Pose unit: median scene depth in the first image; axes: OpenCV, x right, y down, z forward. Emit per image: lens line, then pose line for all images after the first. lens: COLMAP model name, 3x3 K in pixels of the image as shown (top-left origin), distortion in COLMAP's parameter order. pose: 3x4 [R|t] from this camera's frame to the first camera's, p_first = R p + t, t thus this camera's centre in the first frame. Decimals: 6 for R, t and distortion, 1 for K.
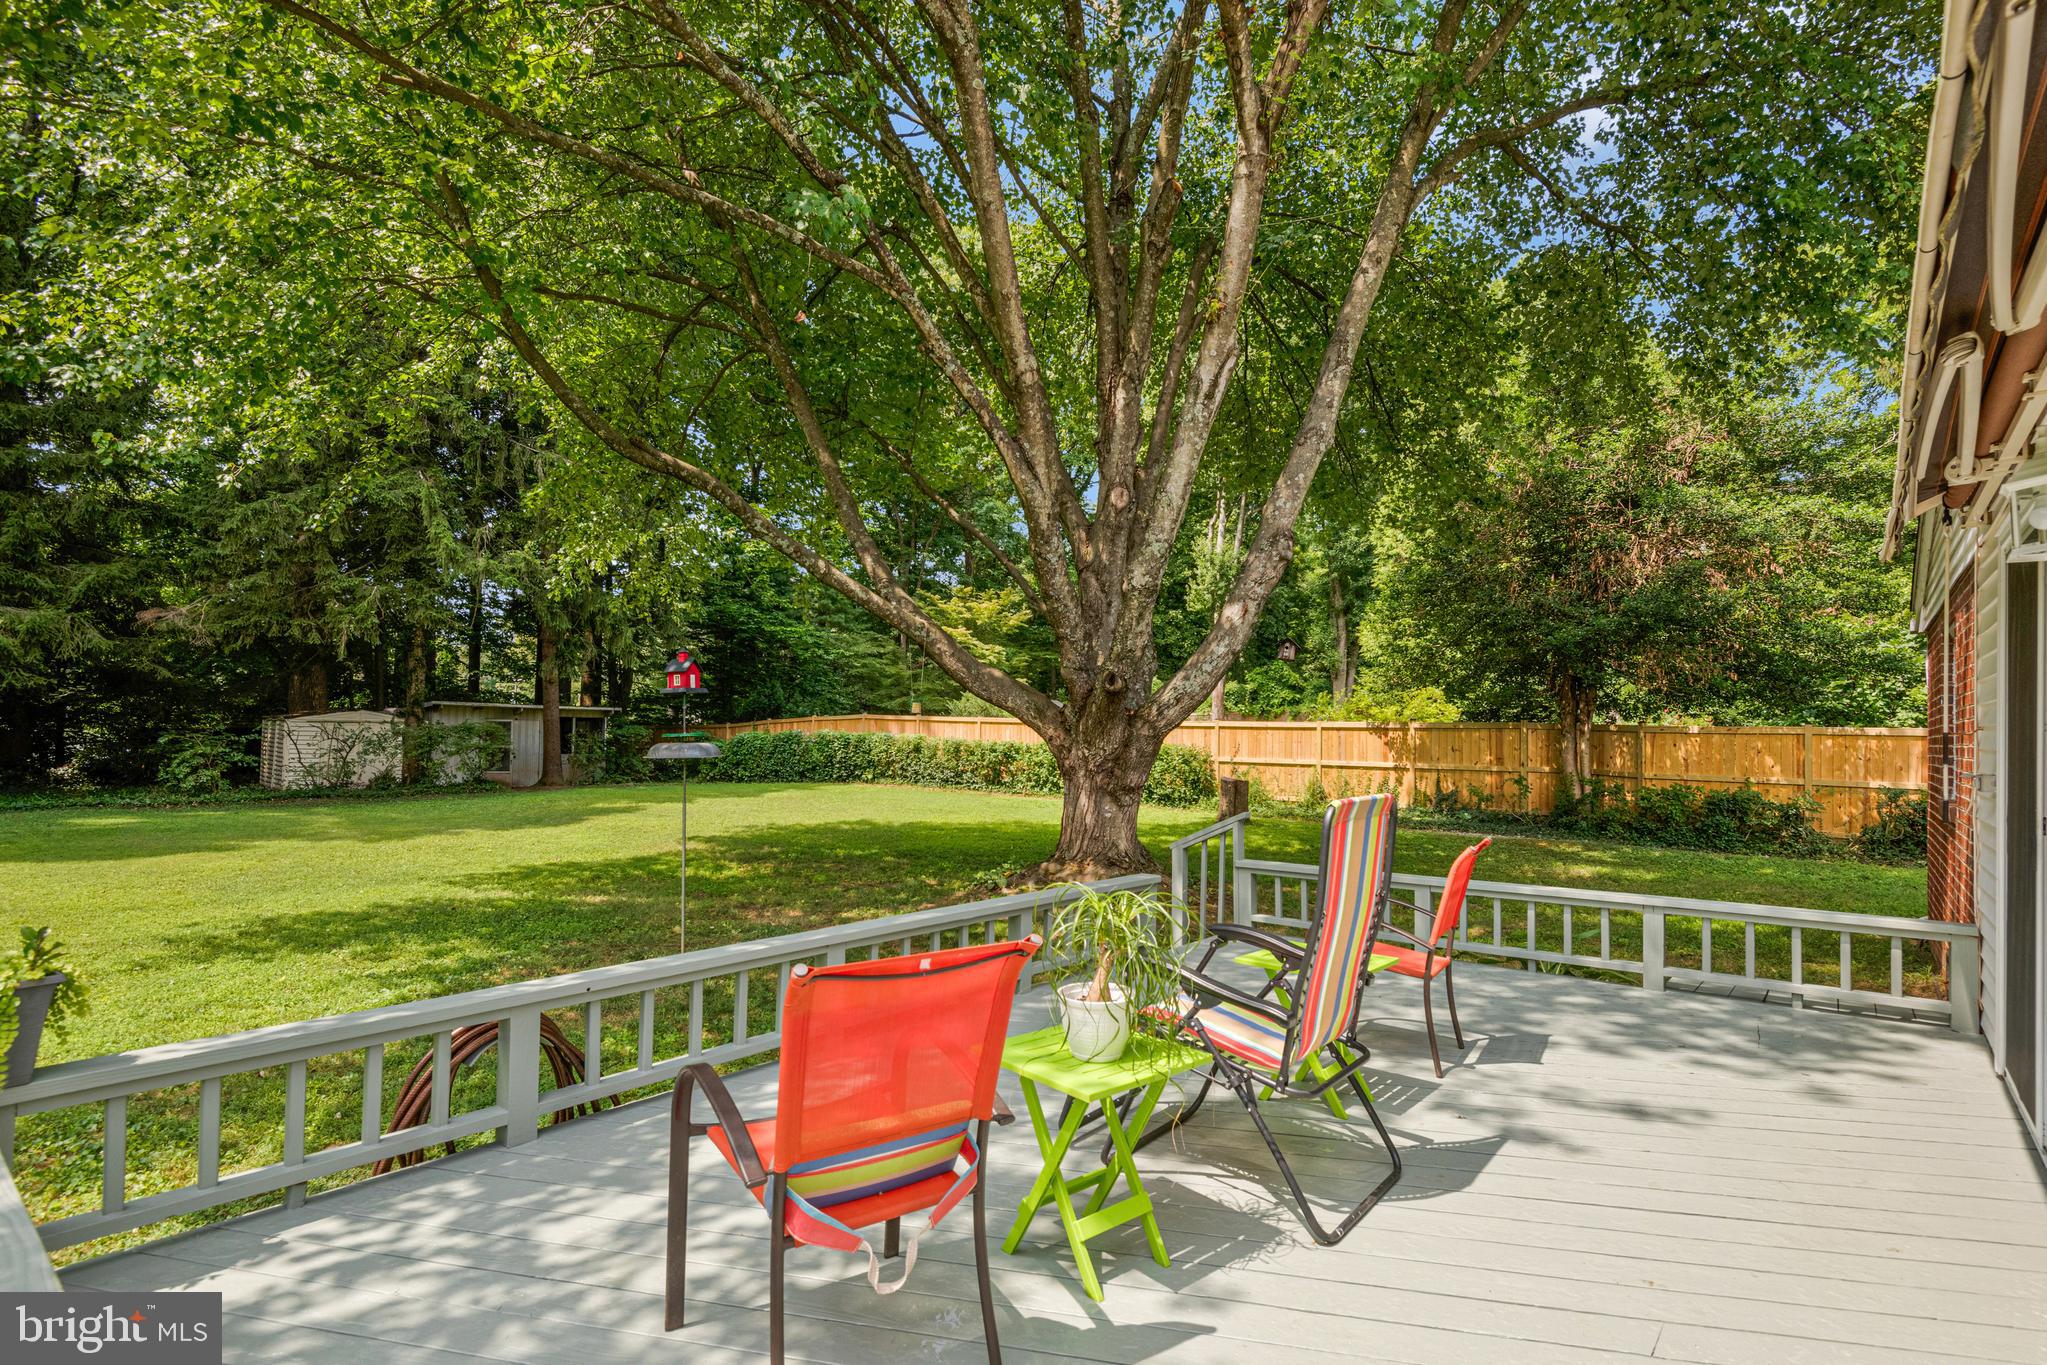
lens RADIAL K [[979.3, 0, 1047.8], [0, 979.3, 725.9], [0, 0, 1]] dist [0.023813, -0.000055]
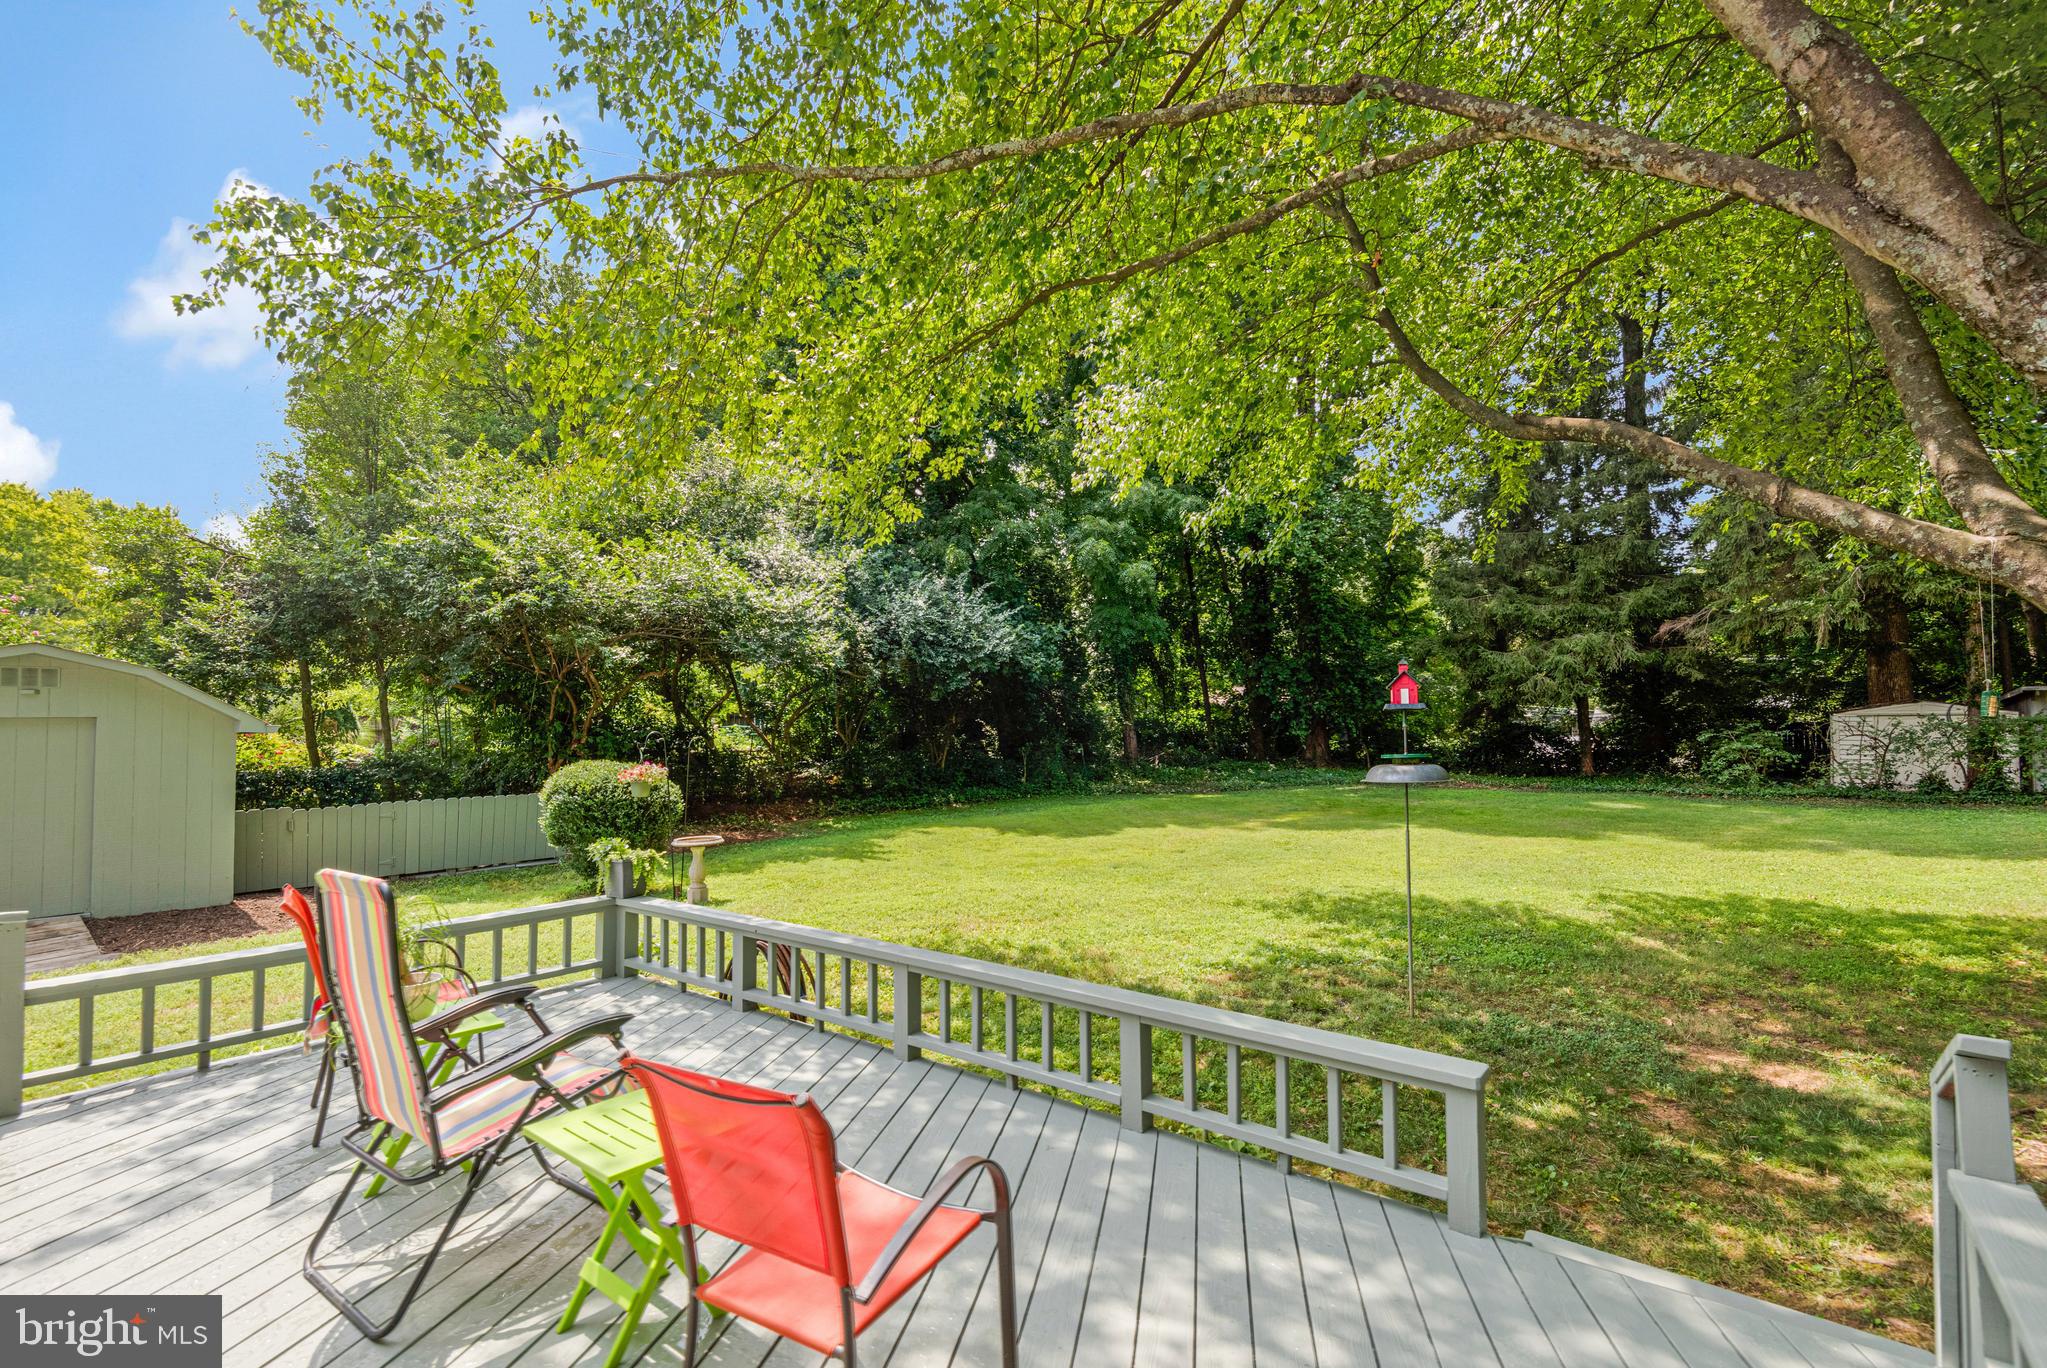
lens RADIAL K [[949.3, 0, 1006.1], [0, 949.3, 677.8], [0, 0, 1]] dist [0.021031, -0.015225]
pose [[0.002838, -0.055602, -0.998449, 0.158740], [0.020612, 0.998244, -0.055532, -0.006738], [0.999784, -0.020423, 0.003979, 0.200201]]
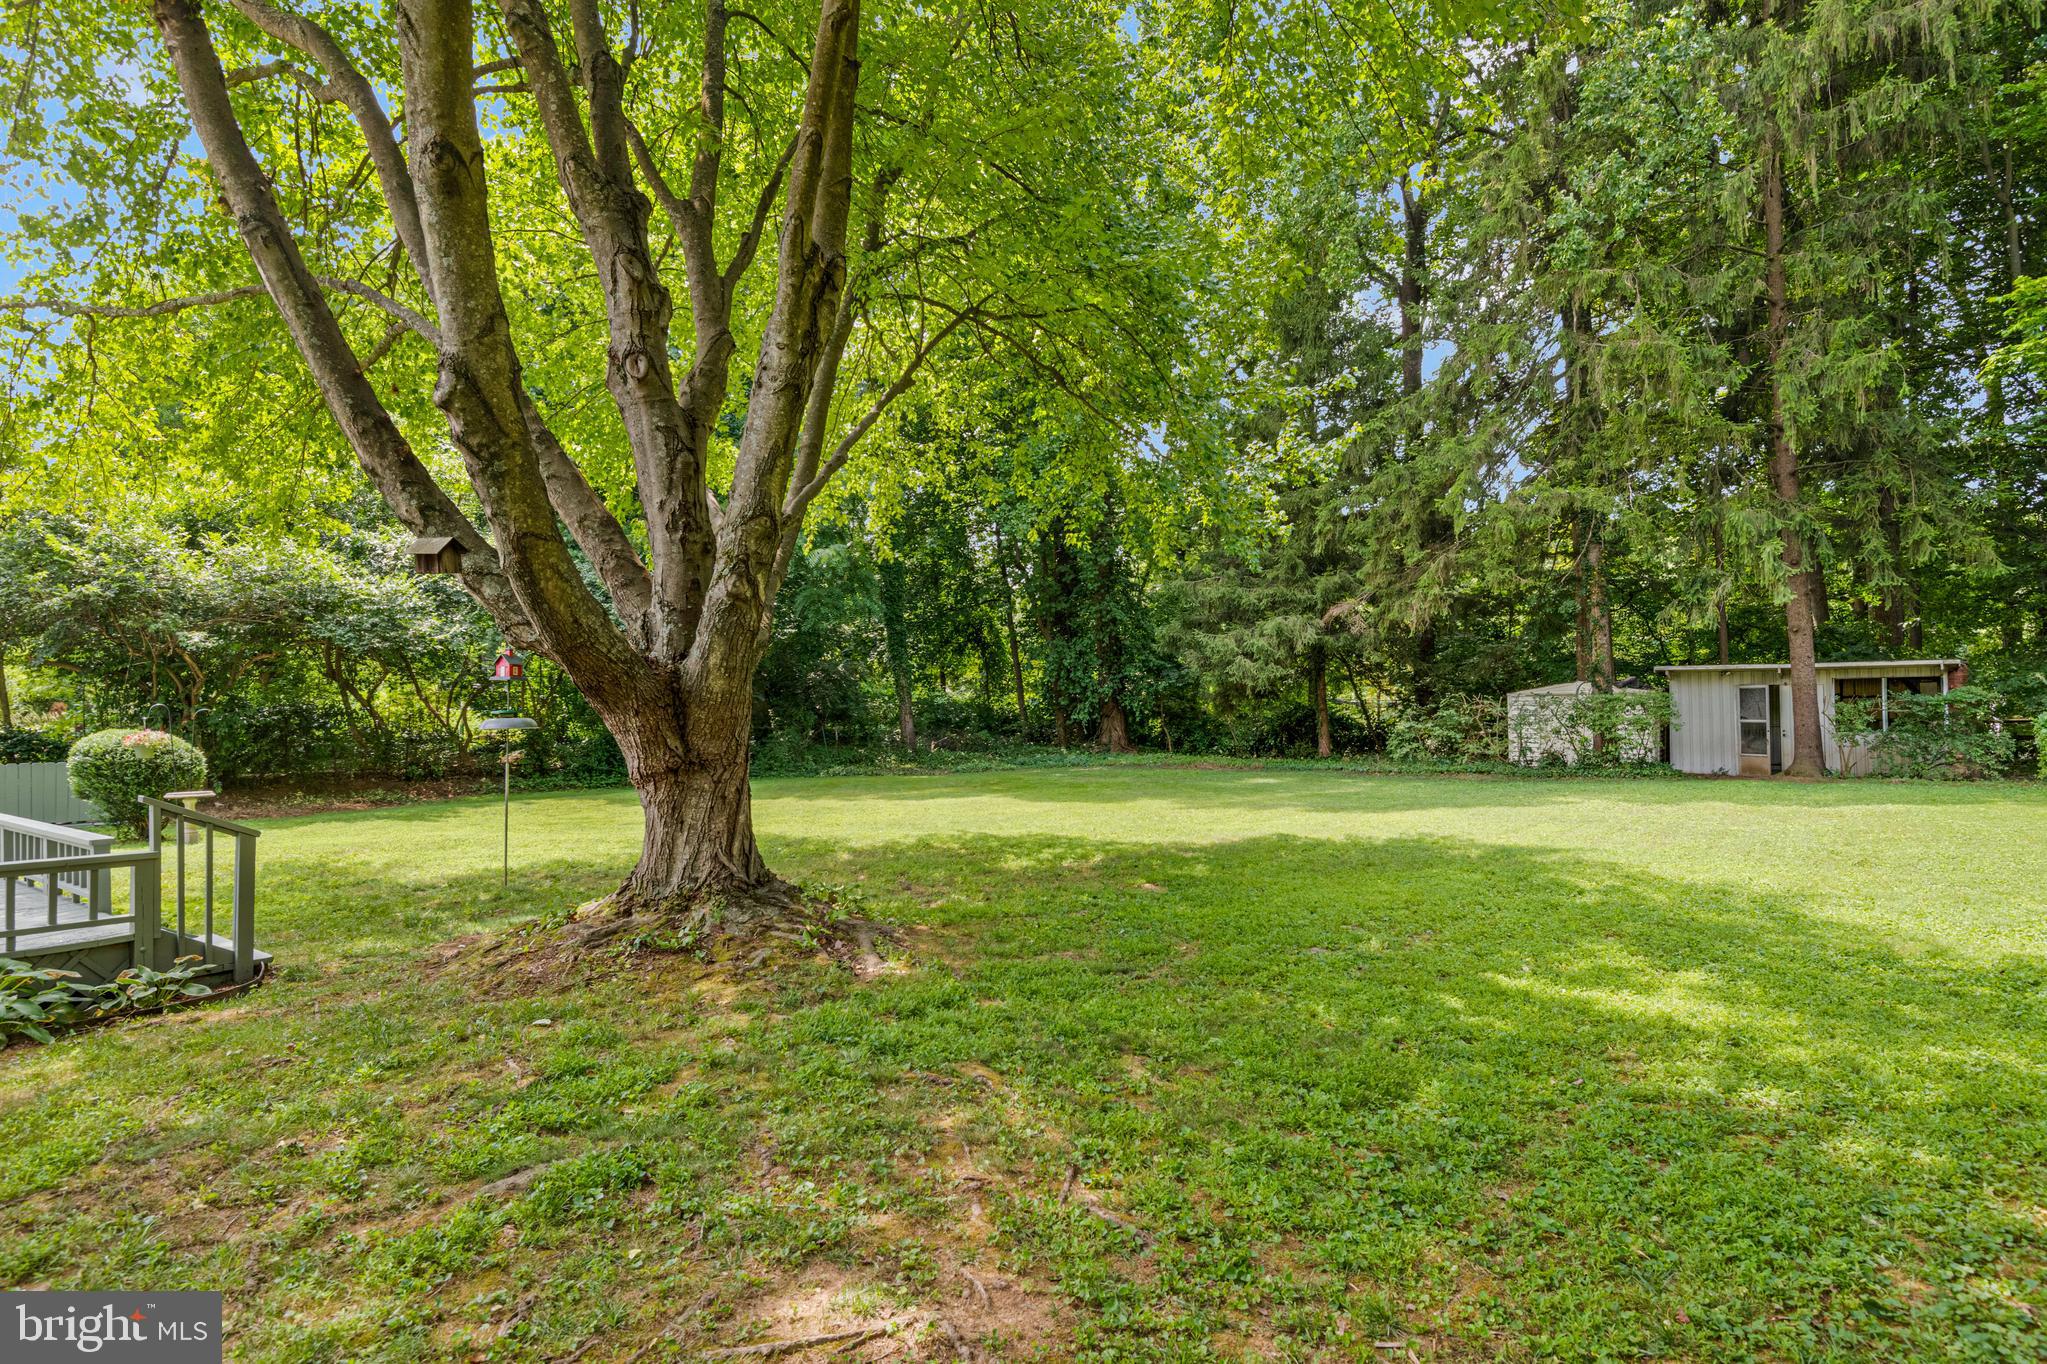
lens RADIAL K [[1109.0, 0, 1023.5], [0, 1109.0, 682.0], [0, 0, 1]] dist [0.003676, -0.000492]
pose [[0.026651, -0.036446, -0.998980, 0.342760], [0.022424, 0.999105, -0.035852, 0.010724], [0.999393, -0.021446, 0.027444, 0.497567]]
